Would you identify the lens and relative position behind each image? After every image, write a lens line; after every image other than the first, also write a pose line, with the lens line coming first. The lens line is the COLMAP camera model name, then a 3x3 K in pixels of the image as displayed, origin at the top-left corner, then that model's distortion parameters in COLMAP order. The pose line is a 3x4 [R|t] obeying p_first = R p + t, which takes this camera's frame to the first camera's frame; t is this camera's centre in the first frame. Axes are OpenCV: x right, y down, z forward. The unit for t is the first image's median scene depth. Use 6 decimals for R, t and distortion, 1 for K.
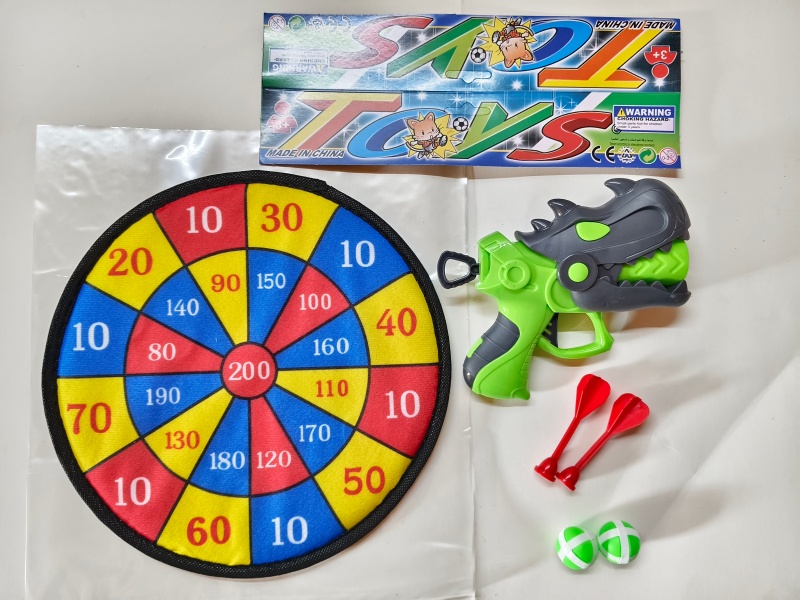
lens RADIAL K [[607.0, 0, 407.7], [0, 607.0, 296.0], [0, 0, 1]] dist [0.009718, -0.002584]
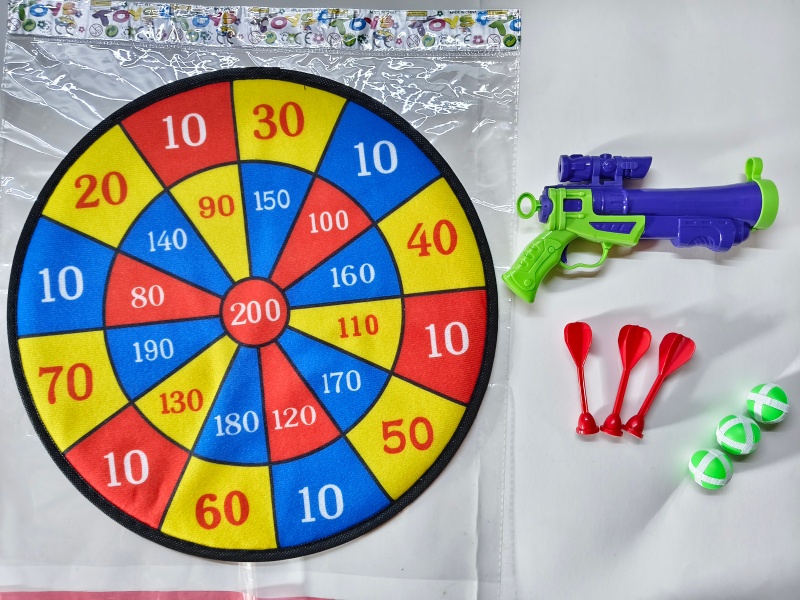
lens RADIAL K [[613.8, 0, 381.3], [0, 613.8, 278.5], [0, 0, 1]] dist [-0.004840, 0.005316]
pose [[0.992837, -0.076951, -0.091391, -0.015283], [0.084230, 0.993338, 0.078650, 0.028332], [0.084730, -0.085785, 0.992704, 0.203087]]
